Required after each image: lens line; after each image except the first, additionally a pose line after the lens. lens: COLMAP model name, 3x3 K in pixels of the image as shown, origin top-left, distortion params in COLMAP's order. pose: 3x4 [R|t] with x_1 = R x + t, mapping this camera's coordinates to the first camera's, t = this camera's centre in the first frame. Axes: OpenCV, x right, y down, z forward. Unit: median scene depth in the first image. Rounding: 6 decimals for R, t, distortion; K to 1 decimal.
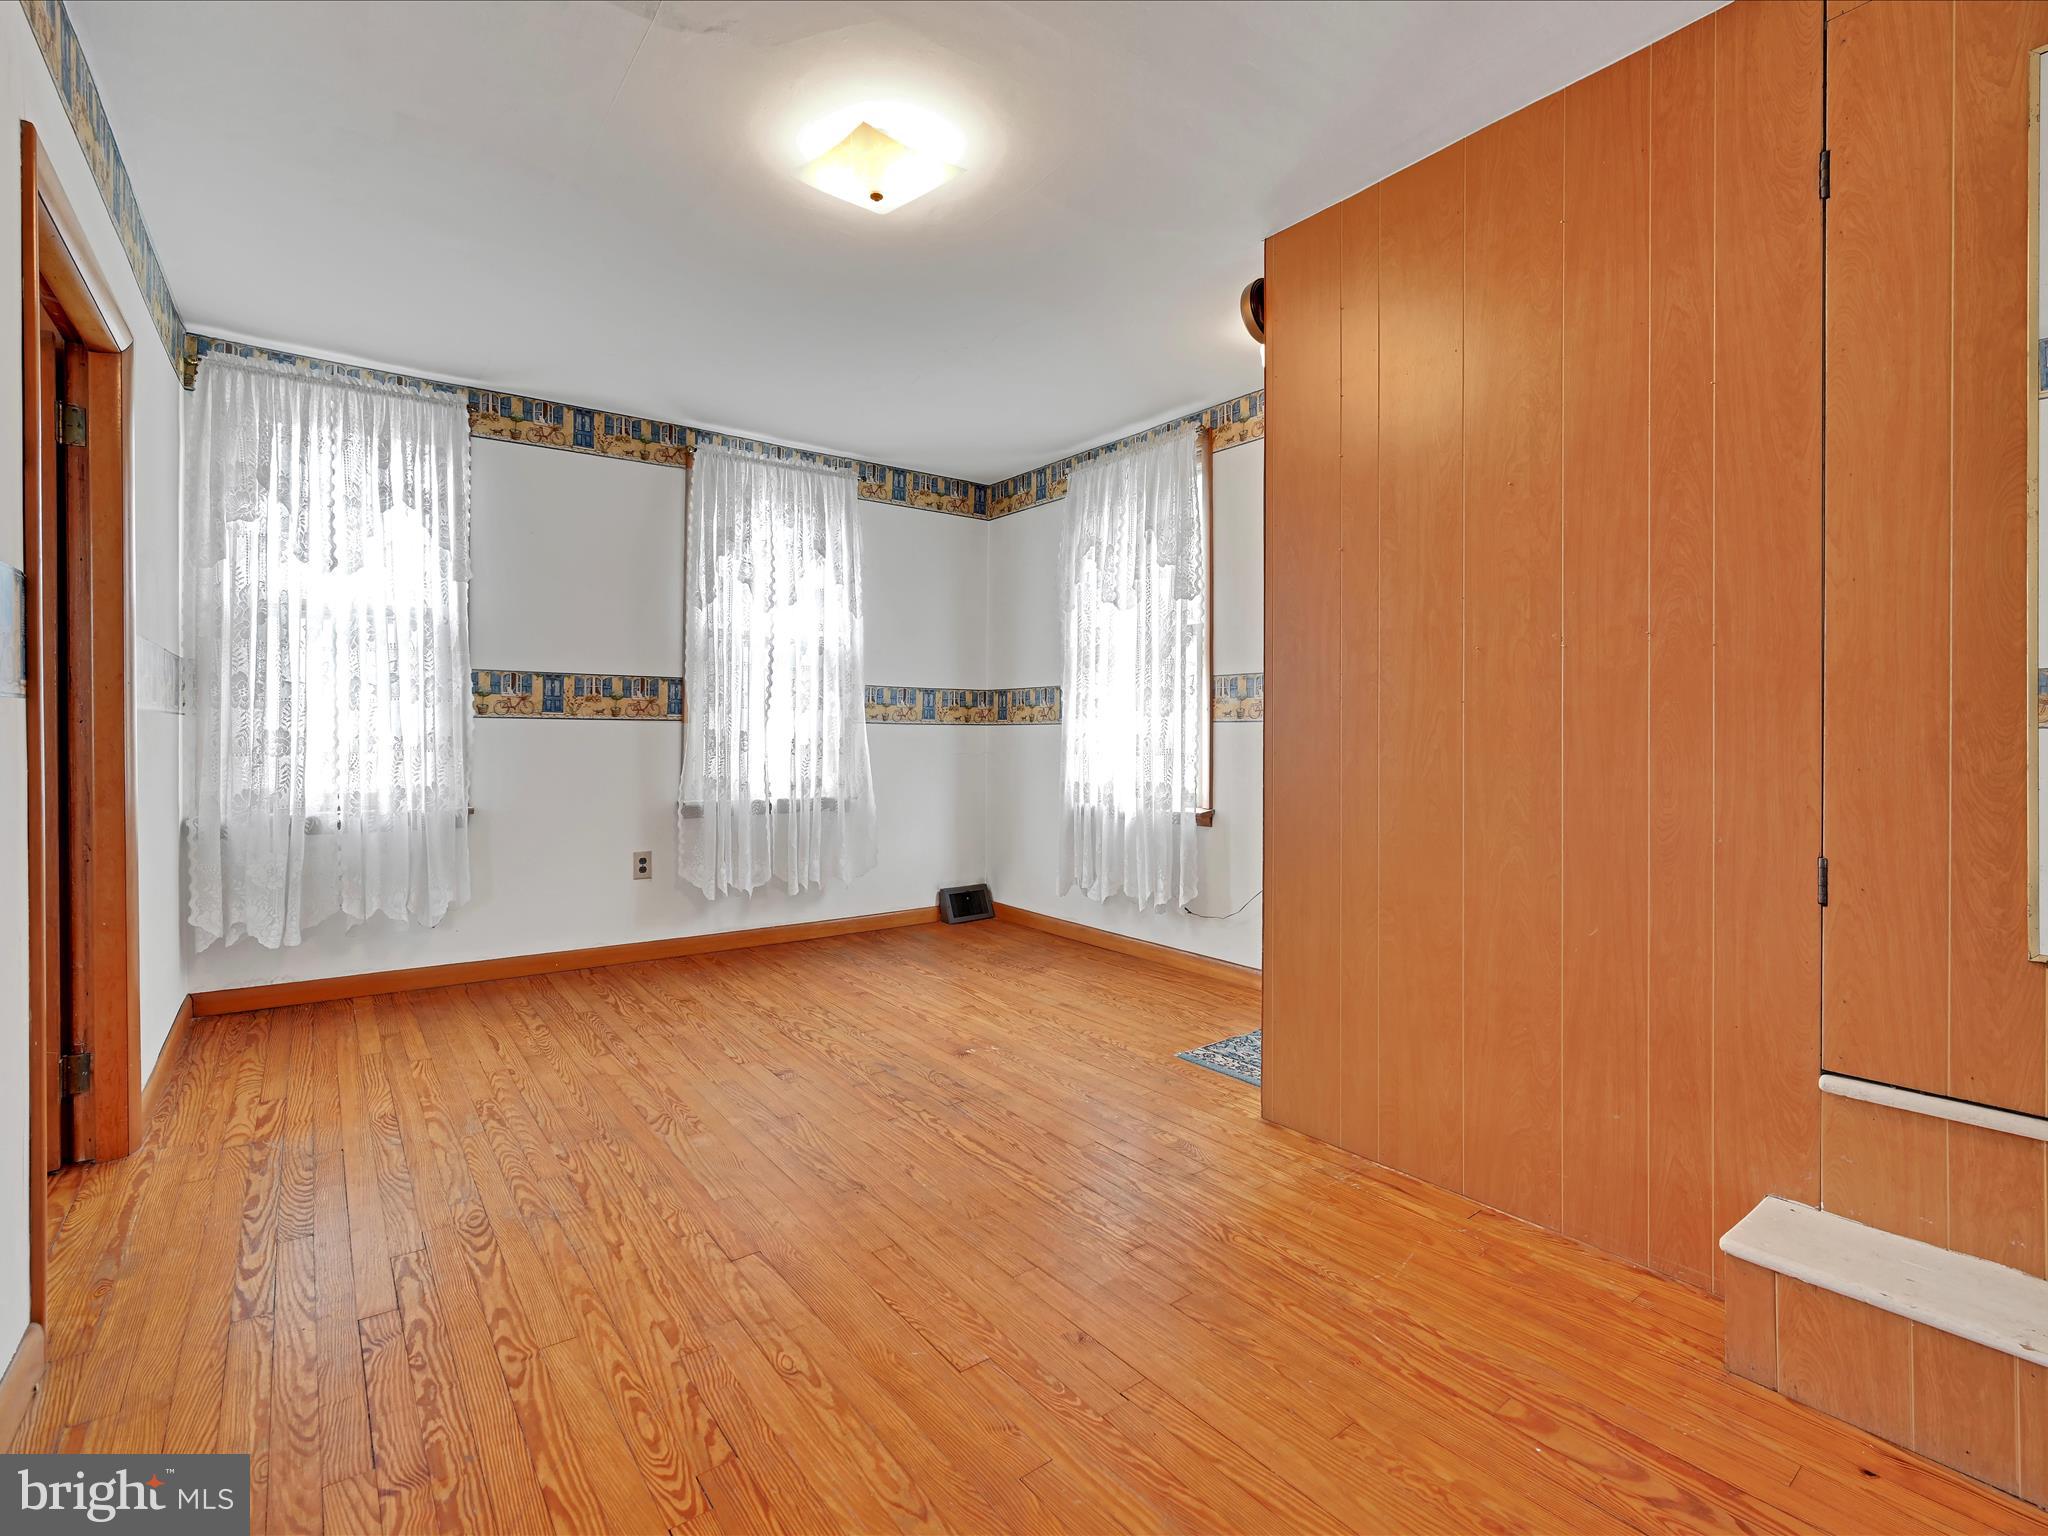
lens RADIAL K [[914.8, 0, 1025.5], [0, 914.8, 760.5], [0, 0, 1]] dist [-0.001237, 0.000472]
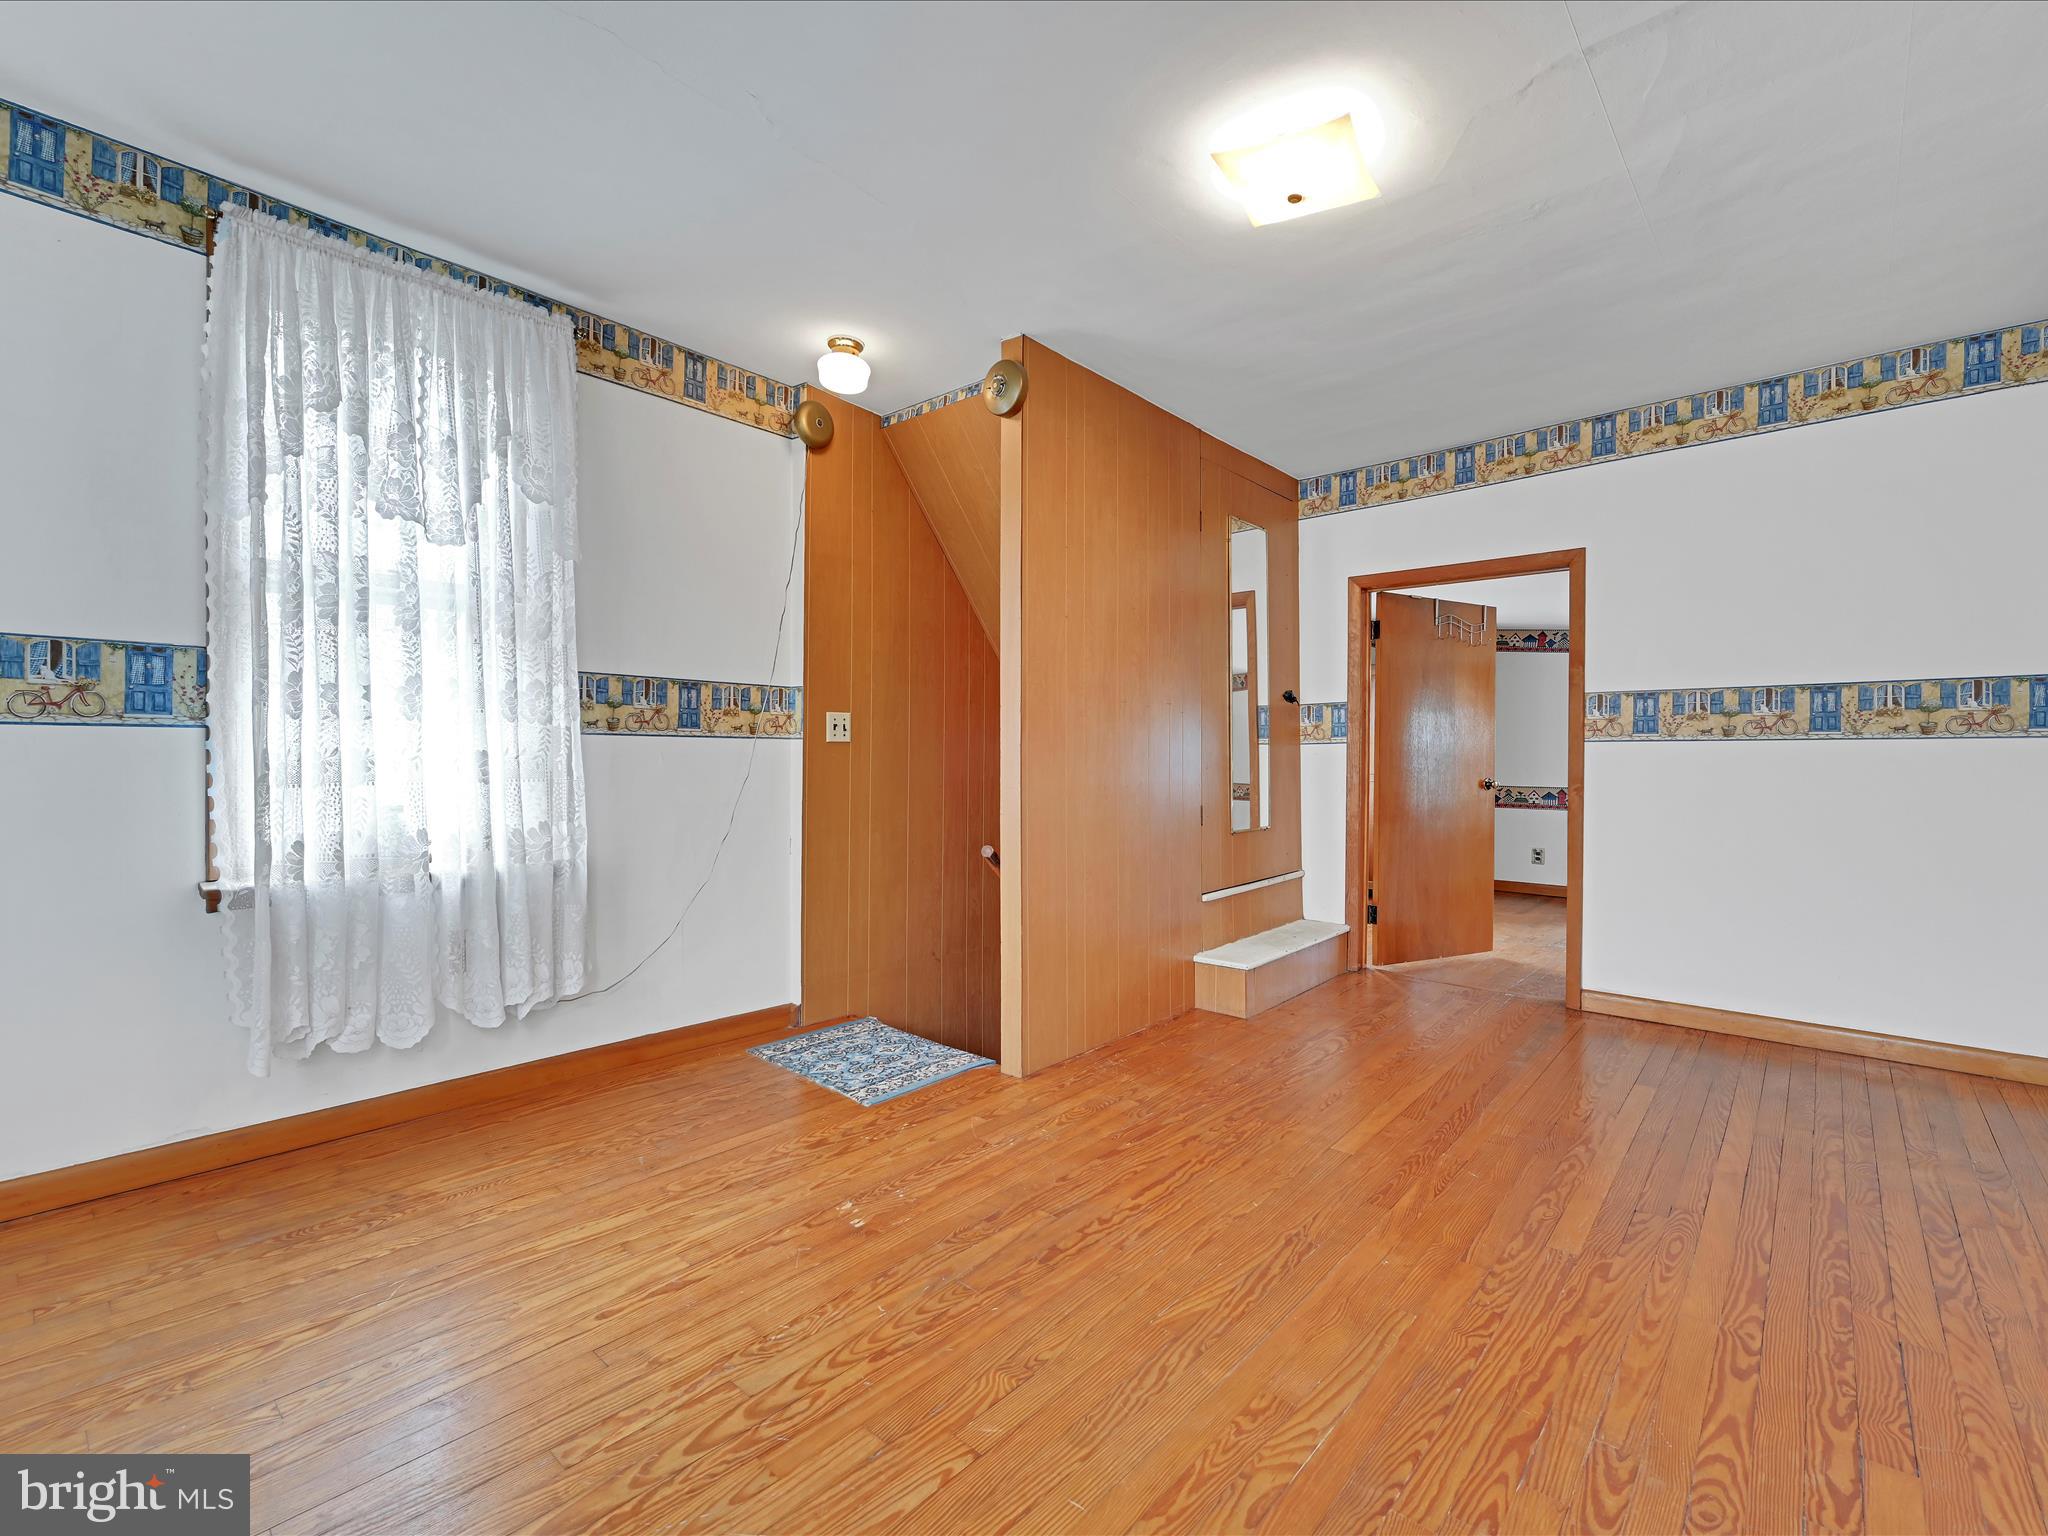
lens RADIAL K [[889.8, 0, 962.5], [0, 889.8, 773.9], [0, 0, 1]] dist [-0.006146, 0.001701]
pose [[-0.127128, -0.025870, 0.991549, -0.923474], [0.026669, 0.999209, 0.029489, -0.044340], [-0.991528, 0.030193, -0.126338, 1.282202]]
